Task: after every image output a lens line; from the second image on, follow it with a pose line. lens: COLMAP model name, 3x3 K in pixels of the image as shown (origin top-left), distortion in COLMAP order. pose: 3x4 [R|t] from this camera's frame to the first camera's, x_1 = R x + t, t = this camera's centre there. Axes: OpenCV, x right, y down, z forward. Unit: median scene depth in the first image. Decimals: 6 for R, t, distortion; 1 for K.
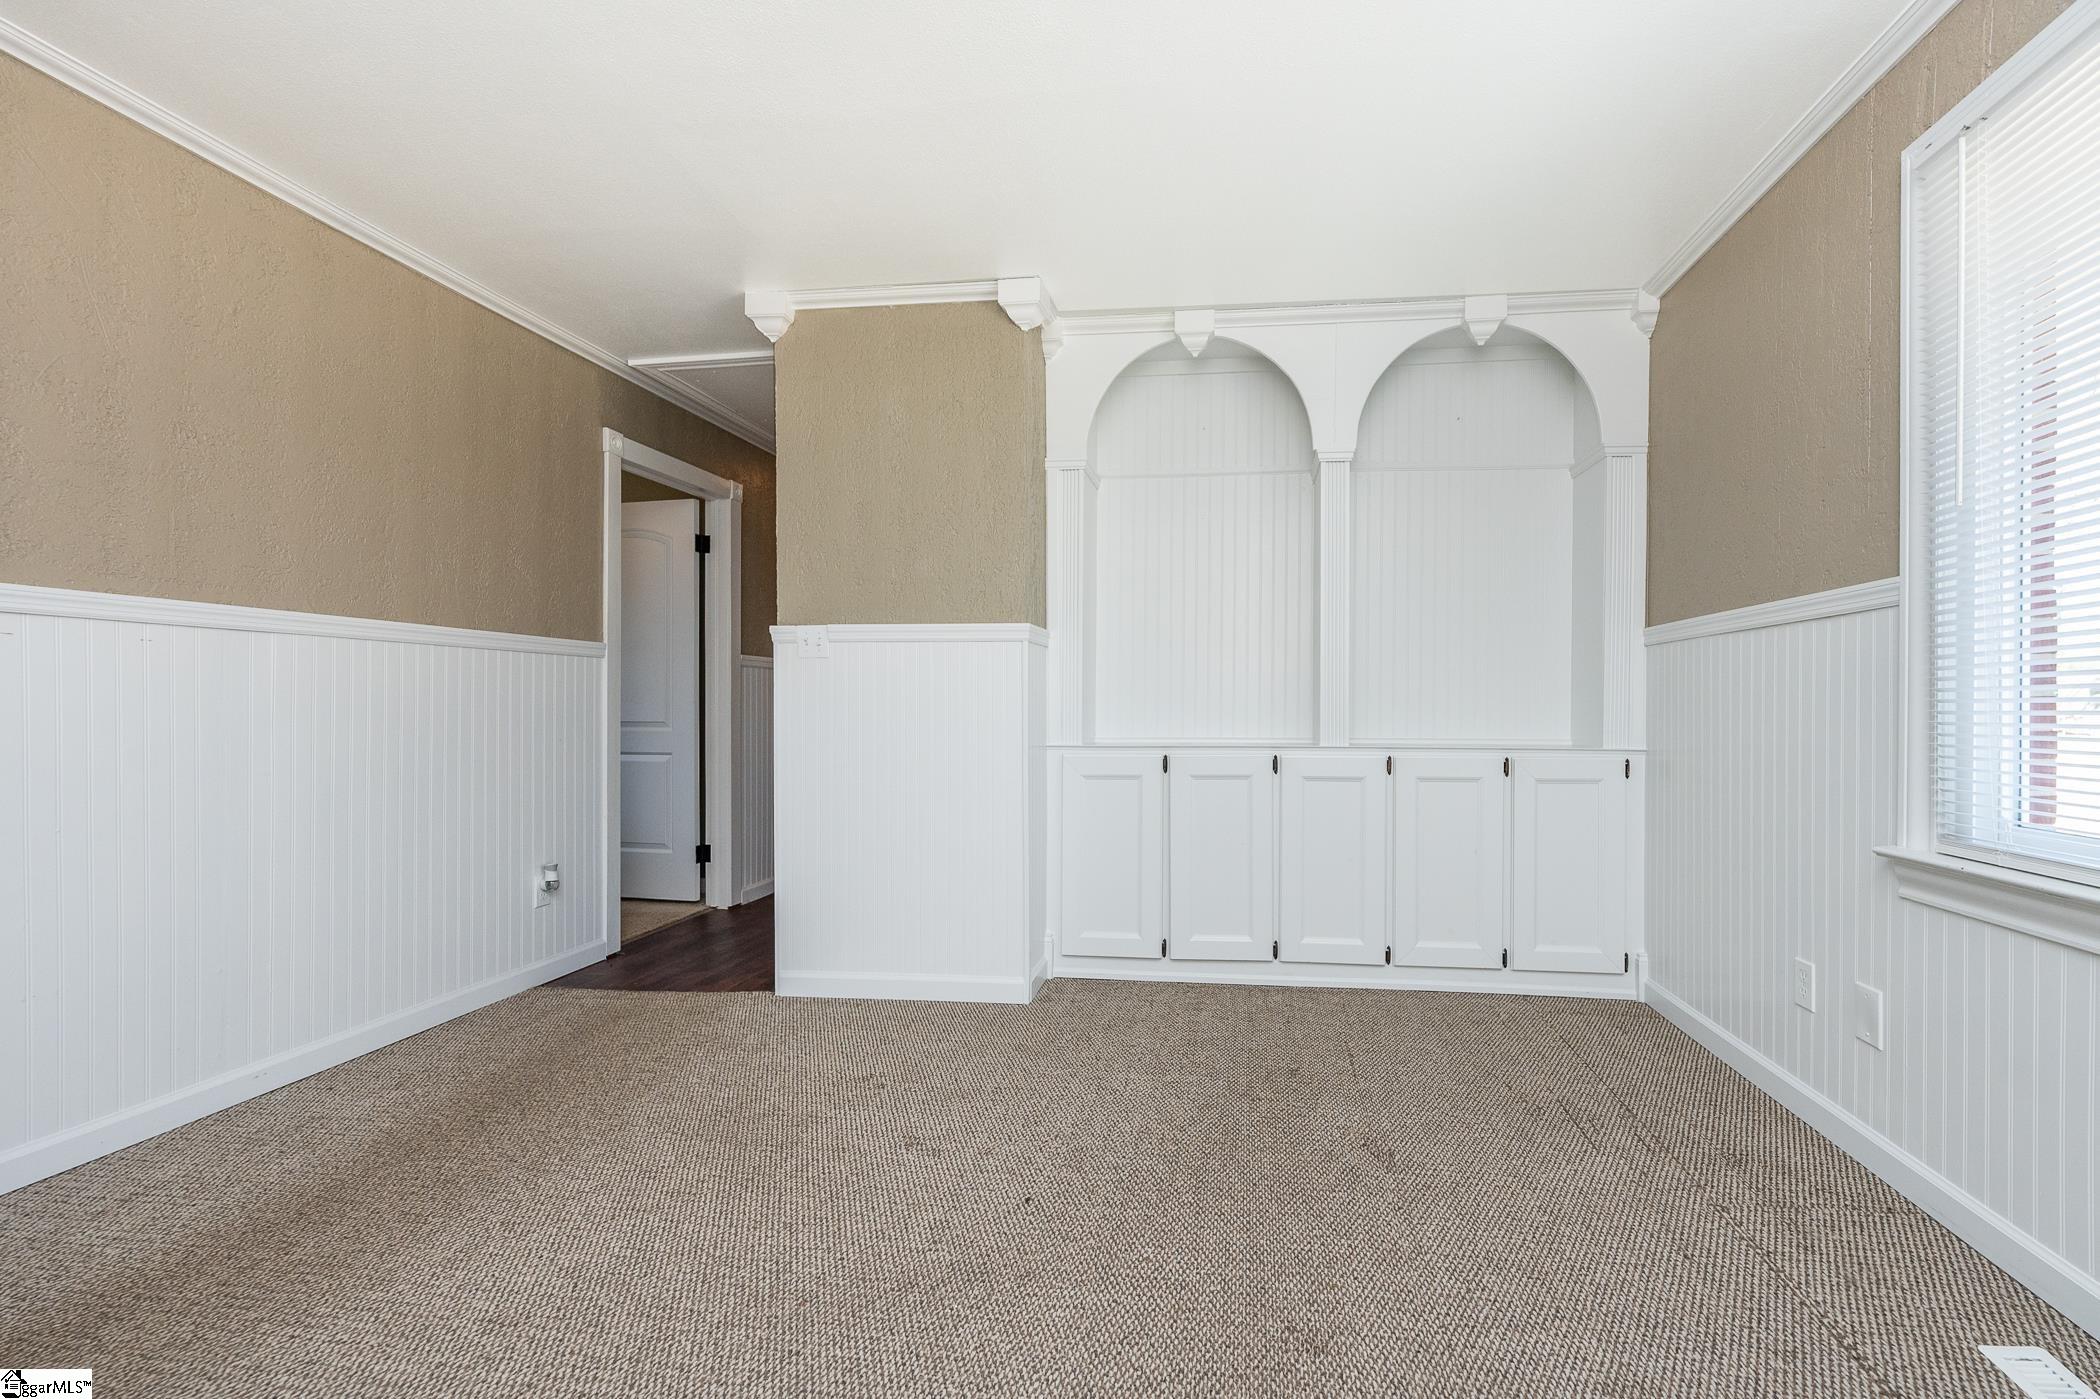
lens RADIAL K [[876.1, 0, 1048.6], [0, 876.1, 710.4], [0, 0, 1]] dist [0.001909, -0.000896]
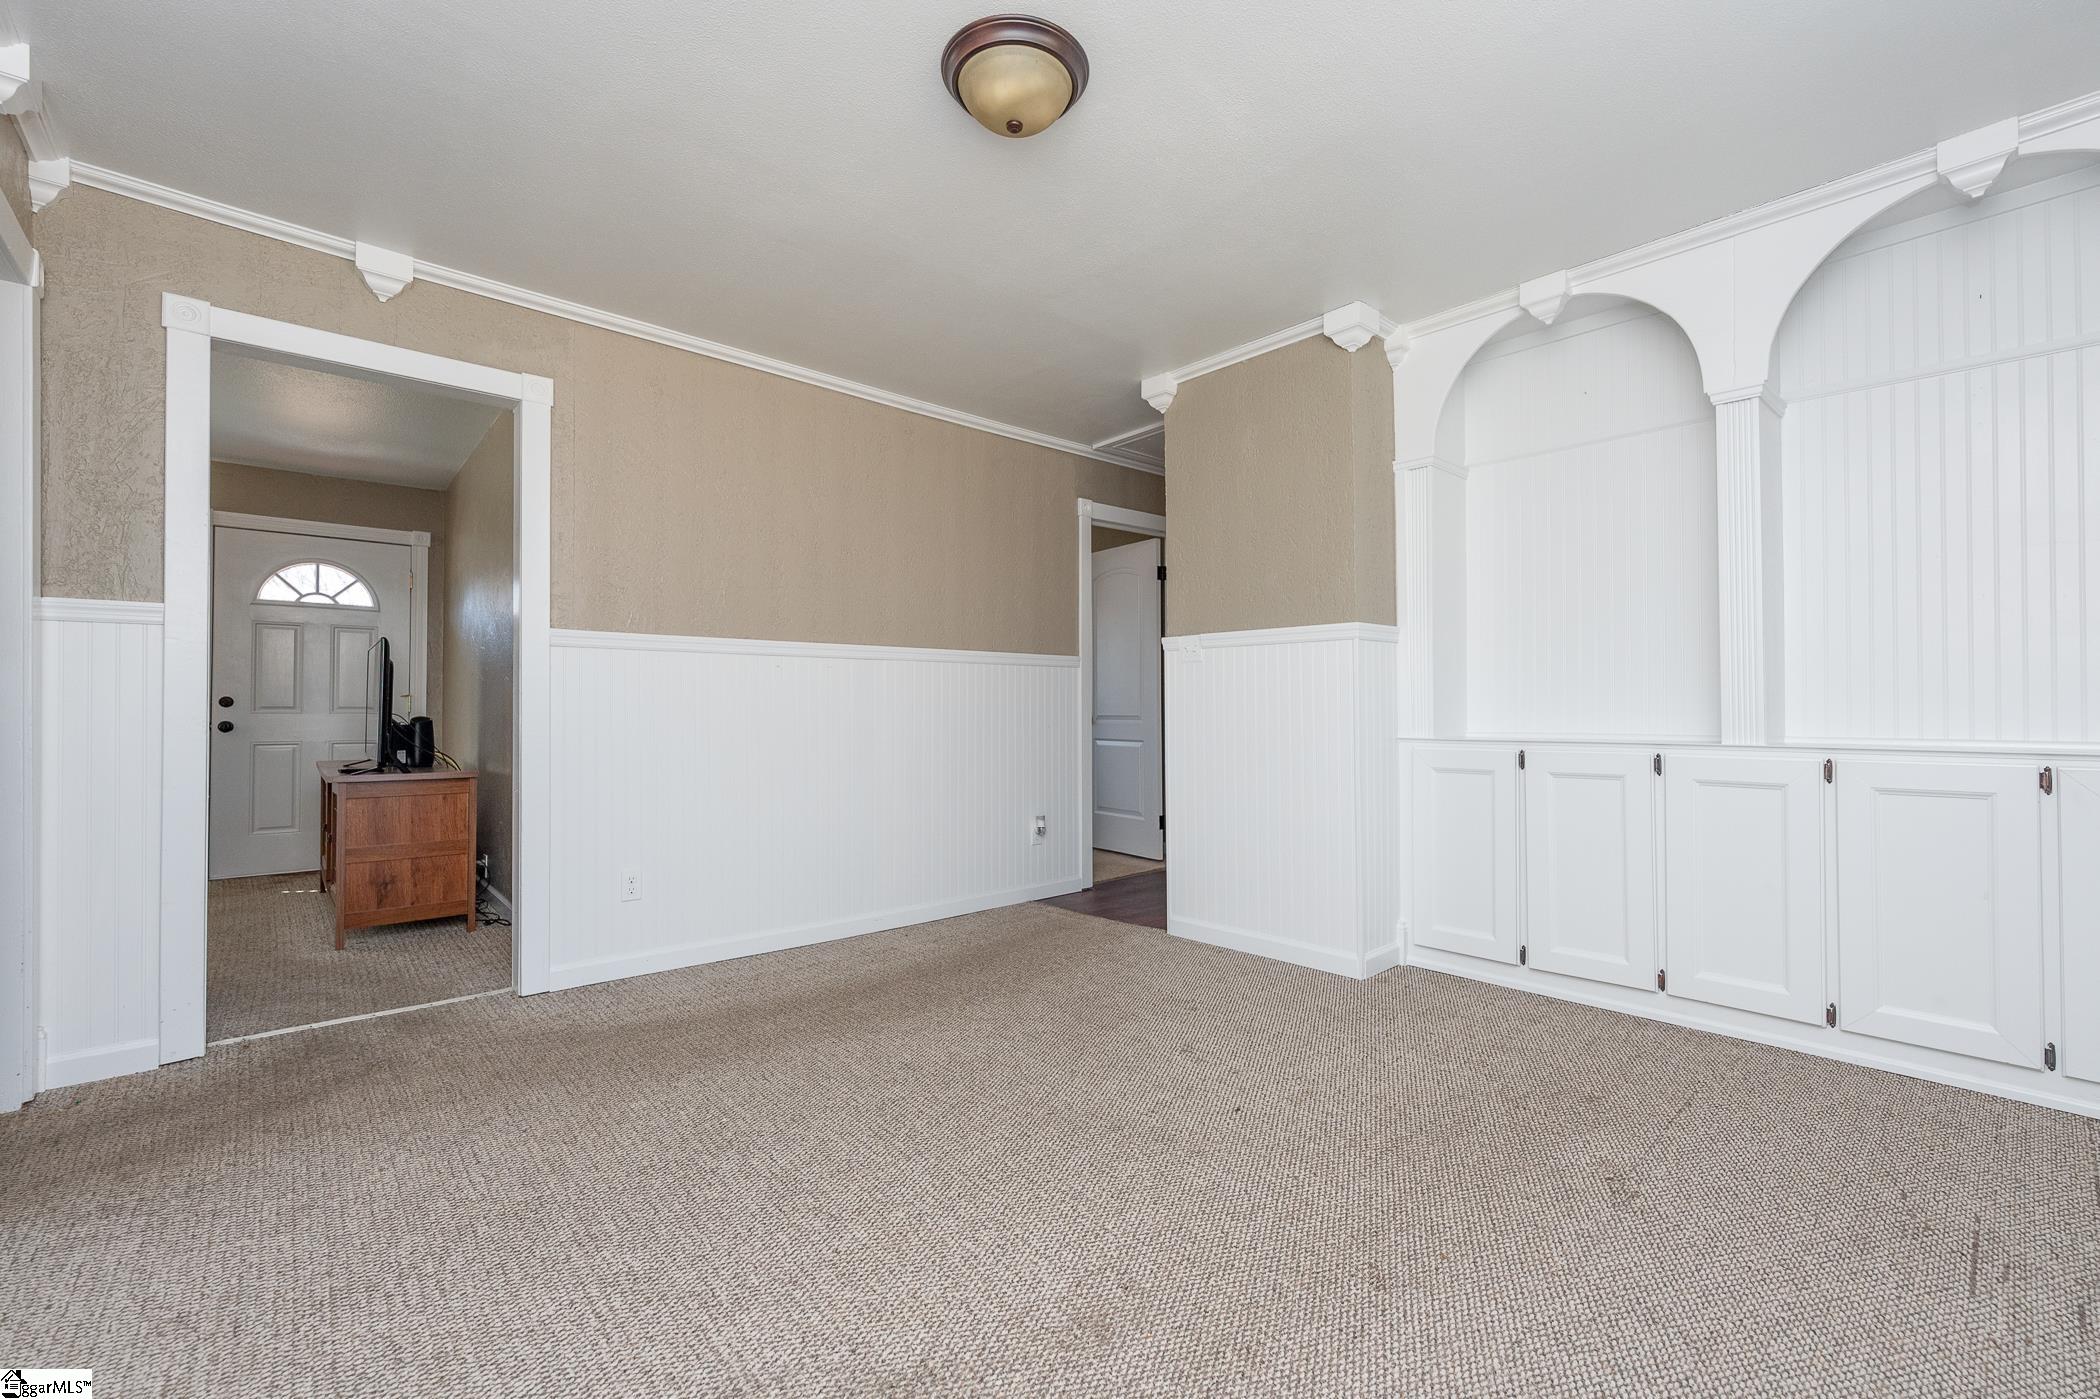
lens RADIAL K [[897.5, 0, 1056.6], [0, 897.5, 698.7], [0, 0, 1]] dist [-0.001874, 0.000175]
pose [[0.743541, -0.010833, -0.668603, 0.412871], [0.004599, 0.999928, -0.011087, 0.003302], [0.668675, 0.005168, 0.743537, -0.057670]]
